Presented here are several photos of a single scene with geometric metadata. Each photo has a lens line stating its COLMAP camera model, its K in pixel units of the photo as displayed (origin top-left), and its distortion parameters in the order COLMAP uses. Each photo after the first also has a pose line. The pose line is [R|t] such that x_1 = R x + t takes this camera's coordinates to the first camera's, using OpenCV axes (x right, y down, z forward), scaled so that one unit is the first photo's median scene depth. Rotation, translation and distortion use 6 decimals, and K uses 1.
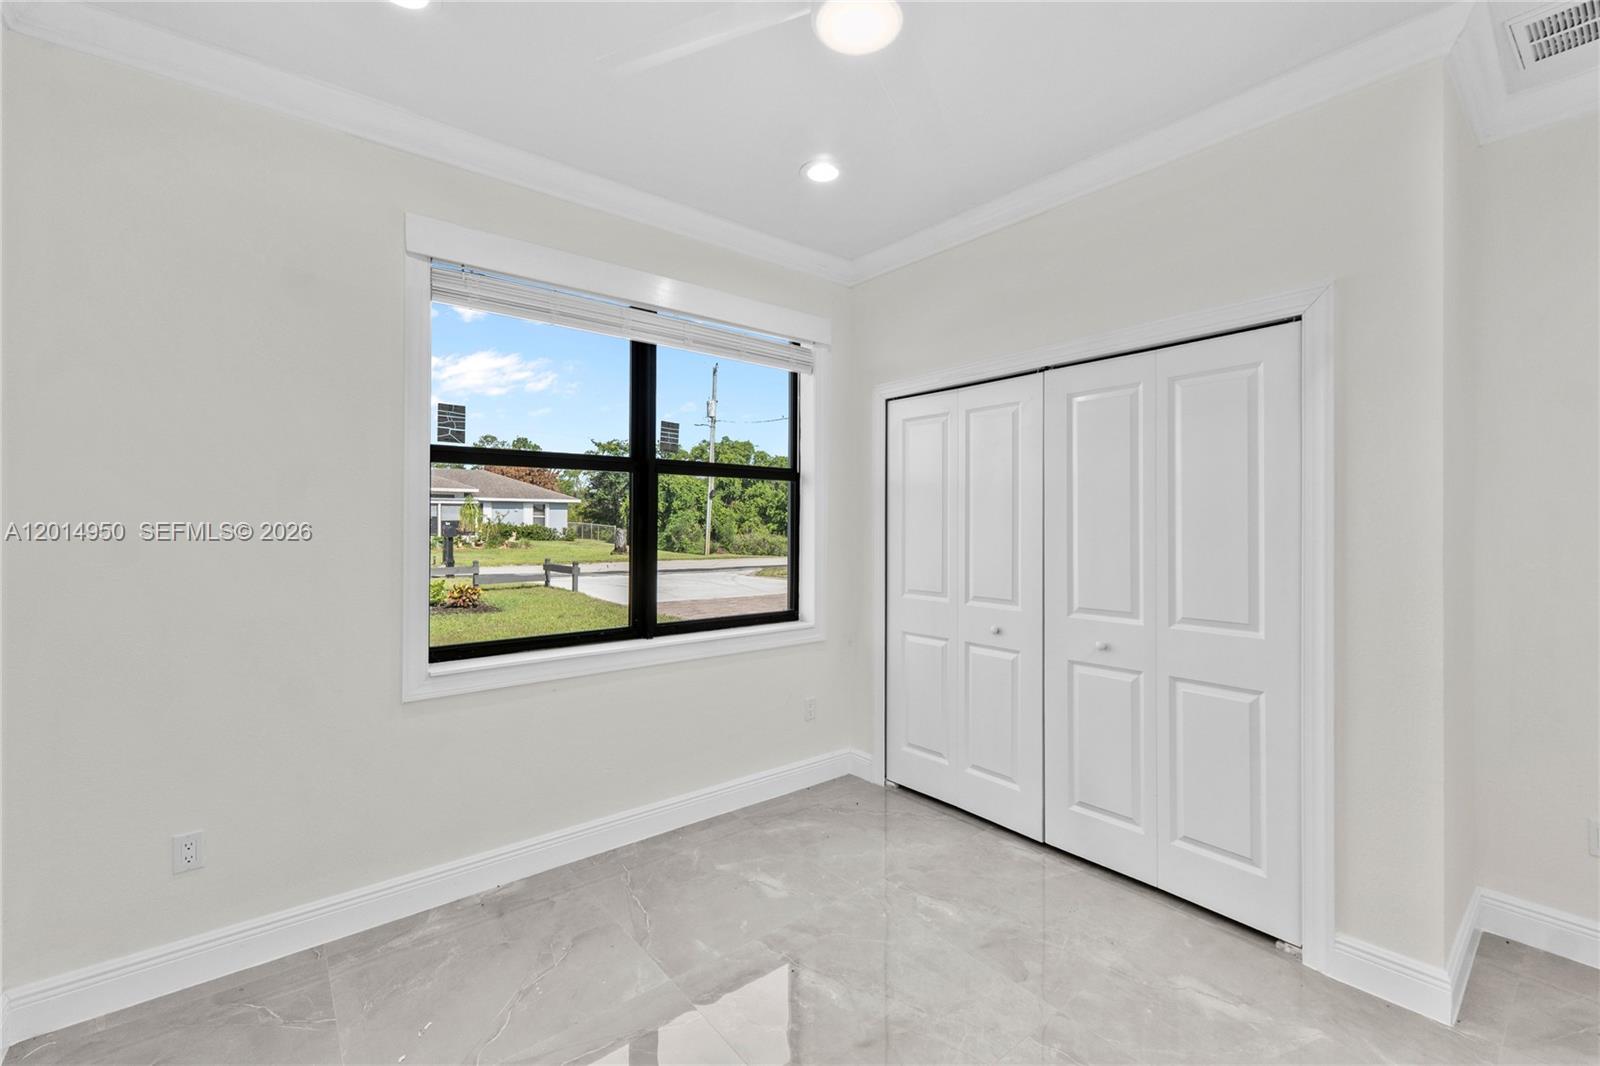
lens RADIAL K [[671.5, 0, 796.5], [0, 671.5, 531.2], [0, 0, 1]] dist [0.010252, -0.000454]
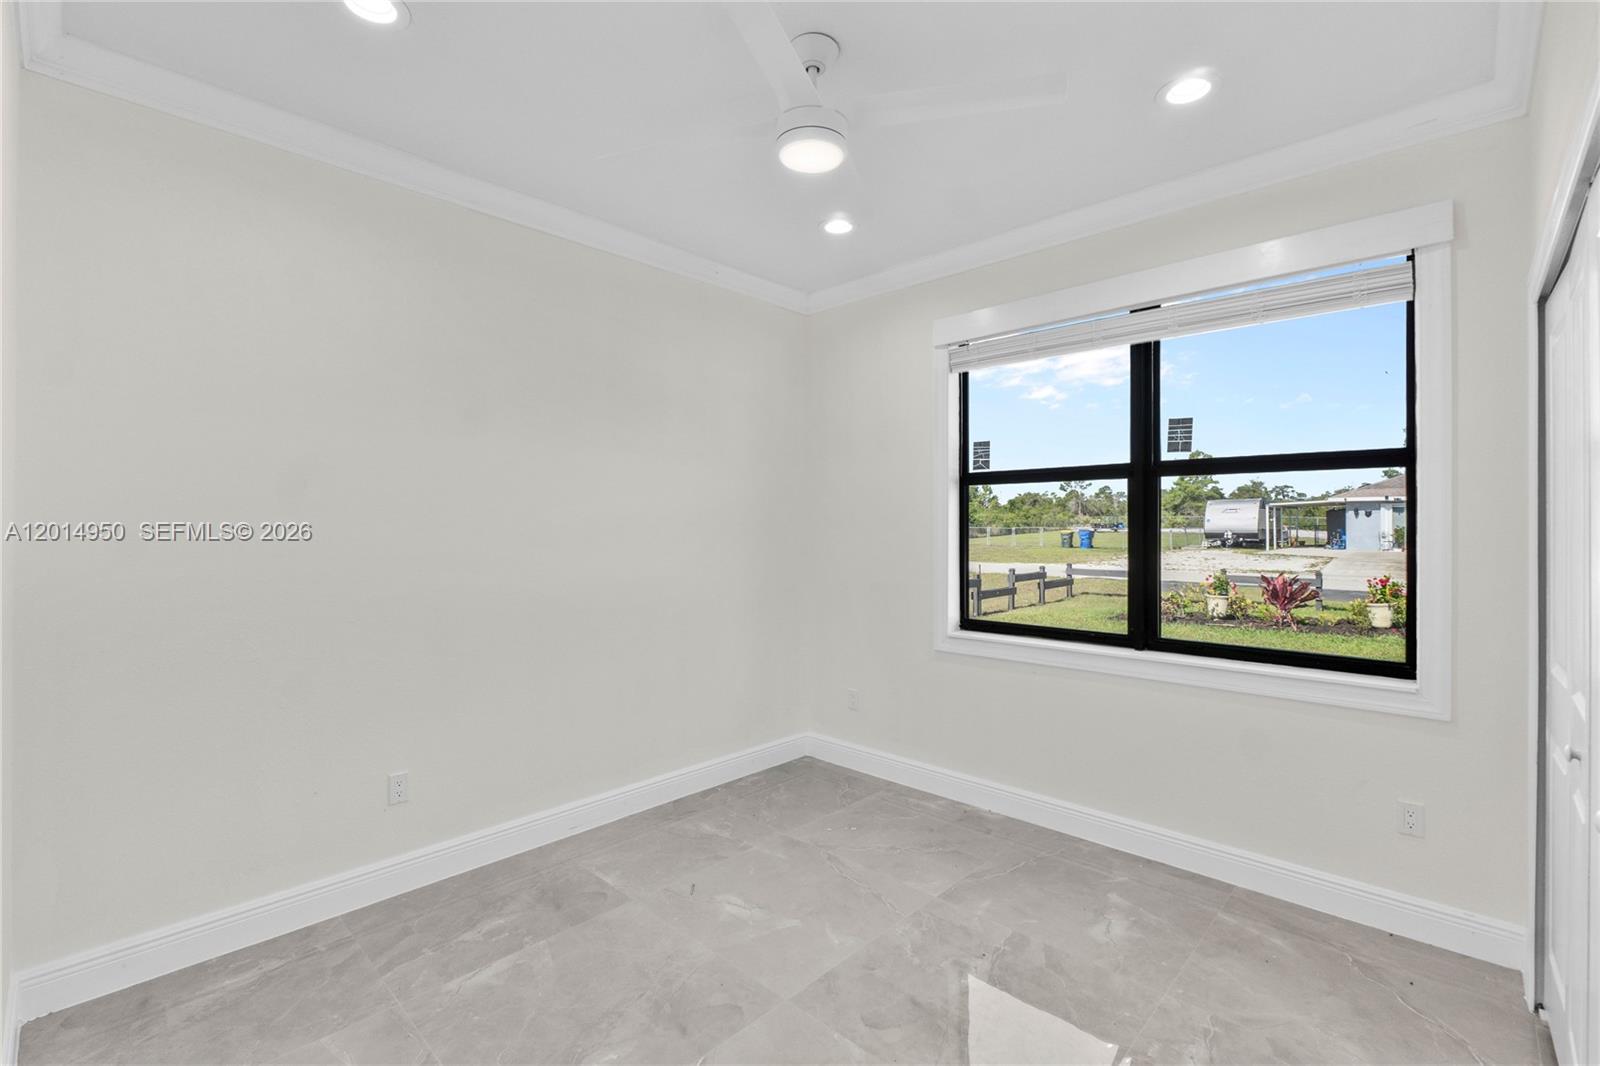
lens RADIAL K [[694.5, 0, 800.0], [0, 694.5, 533.0], [0, 0, 1]] dist [-0.000142, 0.000052]
pose [[0.142682, 0.004300, -0.989759, 0.708336], [-0.017415, 0.999847, 0.001833, -0.000402], [0.989615, 0.016975, 0.142735, 0.383734]]
